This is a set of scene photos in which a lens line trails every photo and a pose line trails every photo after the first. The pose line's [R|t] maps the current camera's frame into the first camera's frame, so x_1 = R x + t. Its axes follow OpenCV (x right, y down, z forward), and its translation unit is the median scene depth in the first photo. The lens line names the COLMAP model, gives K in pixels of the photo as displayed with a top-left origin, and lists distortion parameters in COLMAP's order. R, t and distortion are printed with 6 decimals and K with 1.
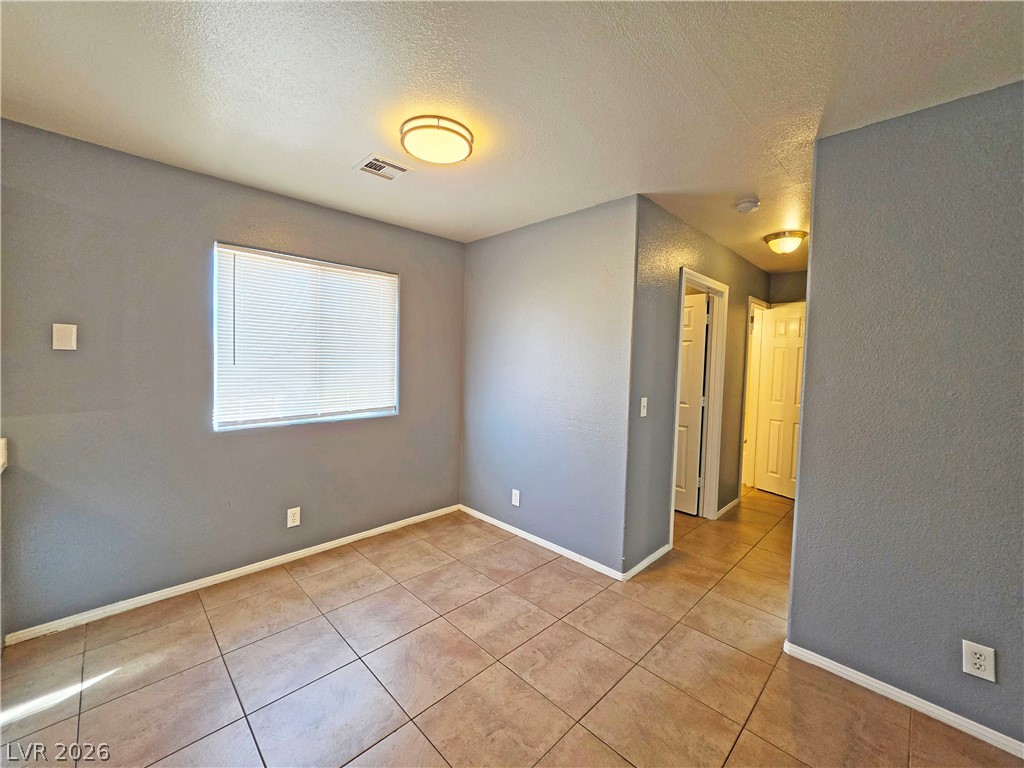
lens RADIAL K [[410.5, 0, 513.7], [0, 410.5, 380.5], [0, 0, 1]] dist [-0.001736, 0.000141]
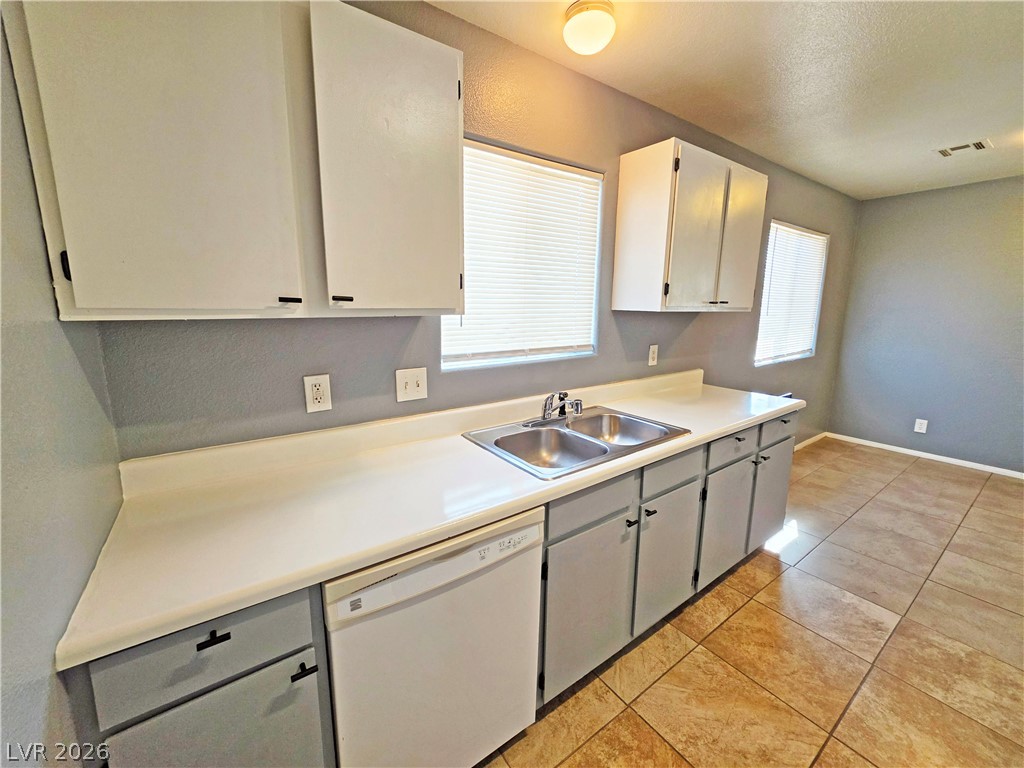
lens RADIAL K [[407.4, 0, 516.3], [0, 407.4, 379.3], [0, 0, 1]] dist [-0.001010, -0.000009]
pose [[0.986469, 0.010243, -0.163629, -1.144476], [0.010866, 0.991767, 0.127594, -0.011403], [0.163589, -0.127645, 0.978236, -0.381395]]
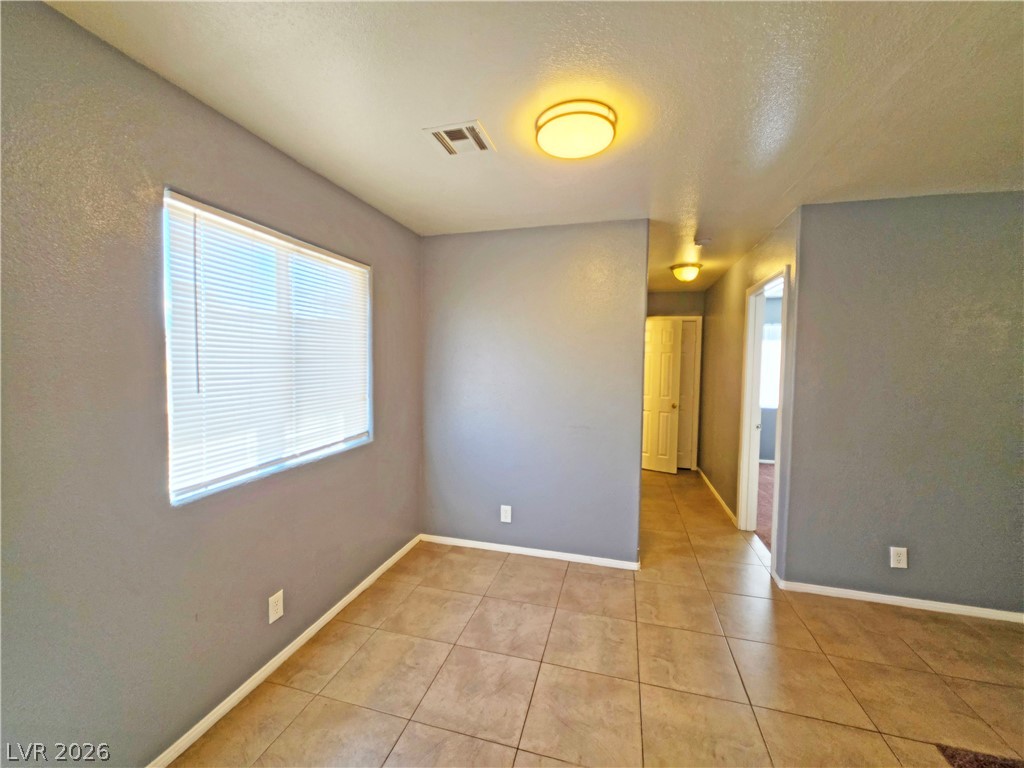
lens RADIAL K [[402.8, 0, 512.0], [0, 402.8, 384.0], [0, 0, 1]] dist [-0.001187, 0.000144]
pose [[0.869717, -0.043052, 0.491670, -0.517006], [0.035528, 0.999065, 0.024635, -0.046555], [-0.492271, -0.003957, 0.870433, 0.216145]]
